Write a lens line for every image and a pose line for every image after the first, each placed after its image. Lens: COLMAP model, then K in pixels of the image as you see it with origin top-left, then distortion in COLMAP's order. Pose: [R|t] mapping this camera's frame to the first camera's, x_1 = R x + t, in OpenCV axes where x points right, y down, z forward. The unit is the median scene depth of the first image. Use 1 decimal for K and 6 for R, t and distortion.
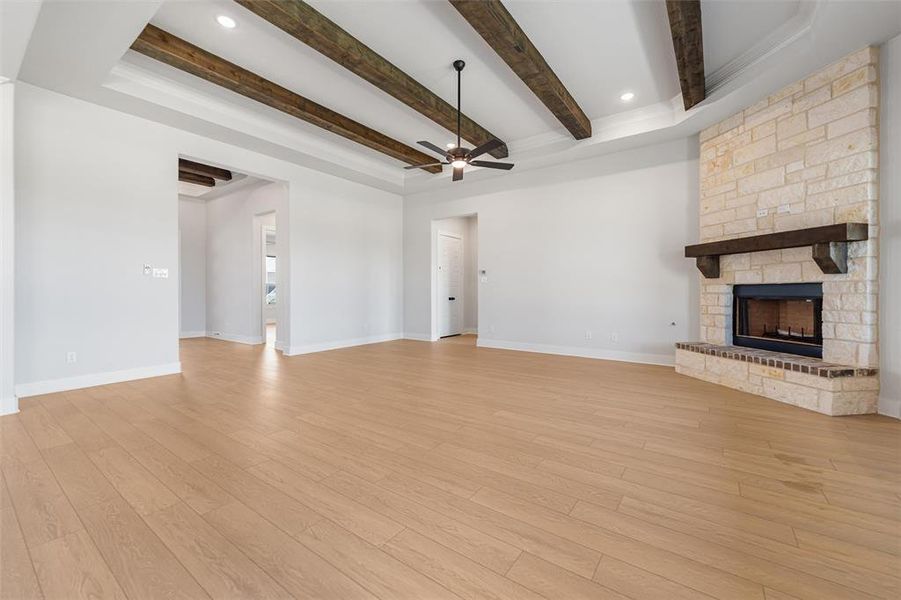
lens RADIAL K [[369.9, 0, 444.9], [0, 369.9, 289.7], [0, 0, 1]] dist [-0.000574, -0.000208]
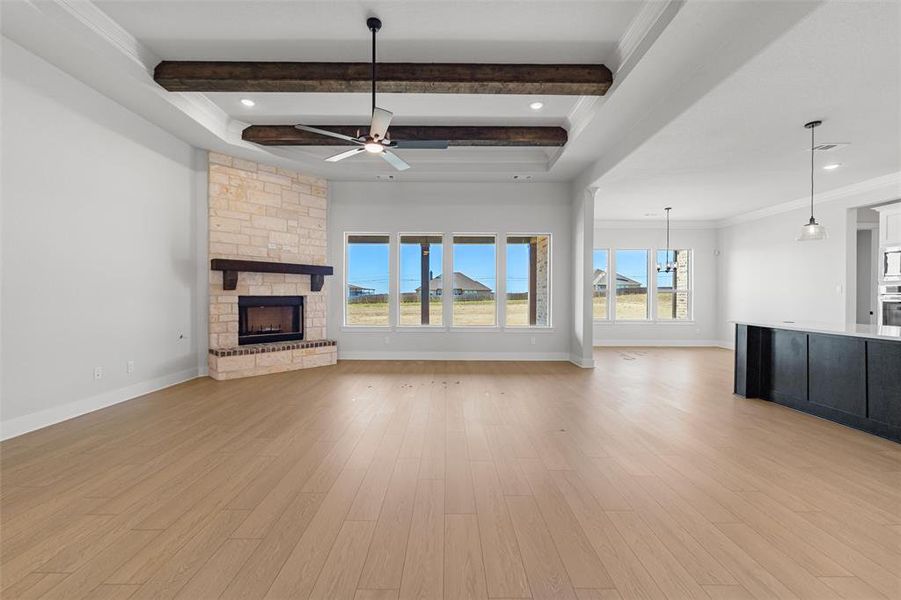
lens RADIAL K [[364.0, 0, 447.9], [0, 364.0, 299.0], [0, 0, 1]] dist [-0.000923, -0.000274]
pose [[-0.595087, -0.007758, 0.803624, -0.648608], [-0.006673, 0.999967, 0.004712, -0.014927], [-0.803634, -0.002559, -0.595119, 1.253067]]
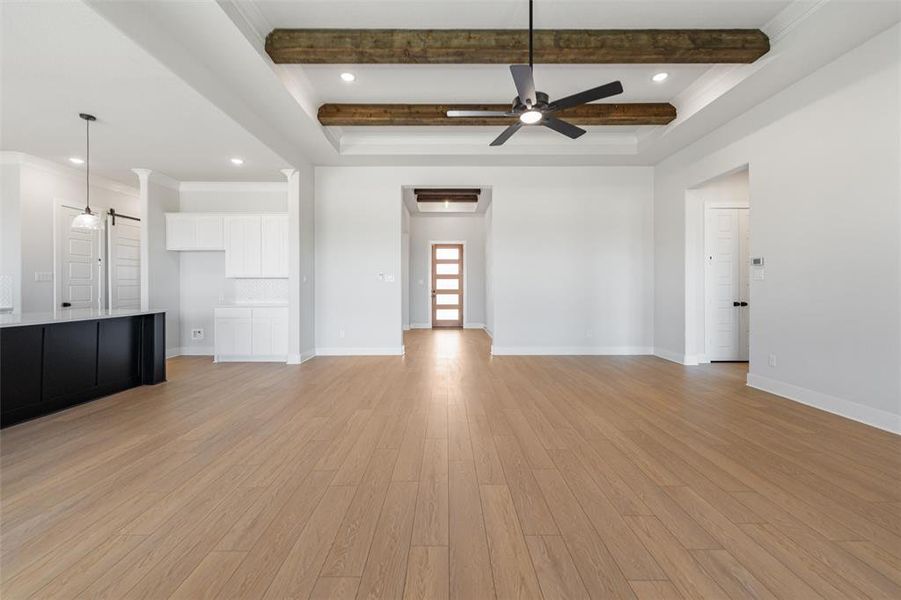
lens RADIAL K [[369.8, 0, 447.9], [0, 369.8, 285.7], [0, 0, 1]] dist [-0.000278, 0.000016]
pose [[0.589290, -0.005159, -0.807905, 0.483925], [0.003945, 0.999986, -0.003508, -0.014633], [0.807912, -0.001120, 0.589302, 0.427406]]
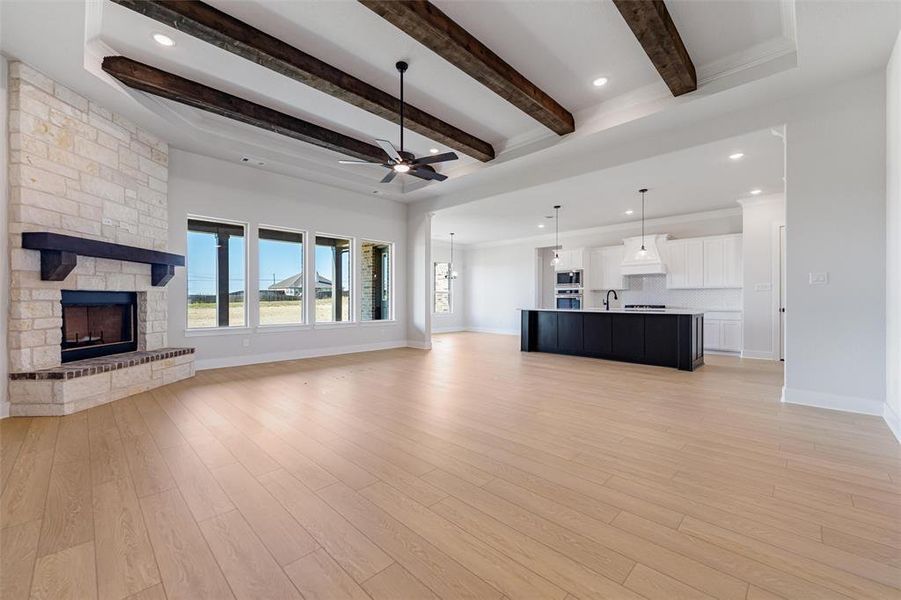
lens RADIAL K [[364.0, 0, 447.9], [0, 364.0, 299.0], [0, 0, 1]] dist [-0.000923, -0.000274]
pose [[-0.989692, -0.000354, 0.143210, -0.204877], [-0.001263, 0.999980, -0.006251, 0.010735], [-0.143205, -0.006367, -0.989673, 1.801781]]
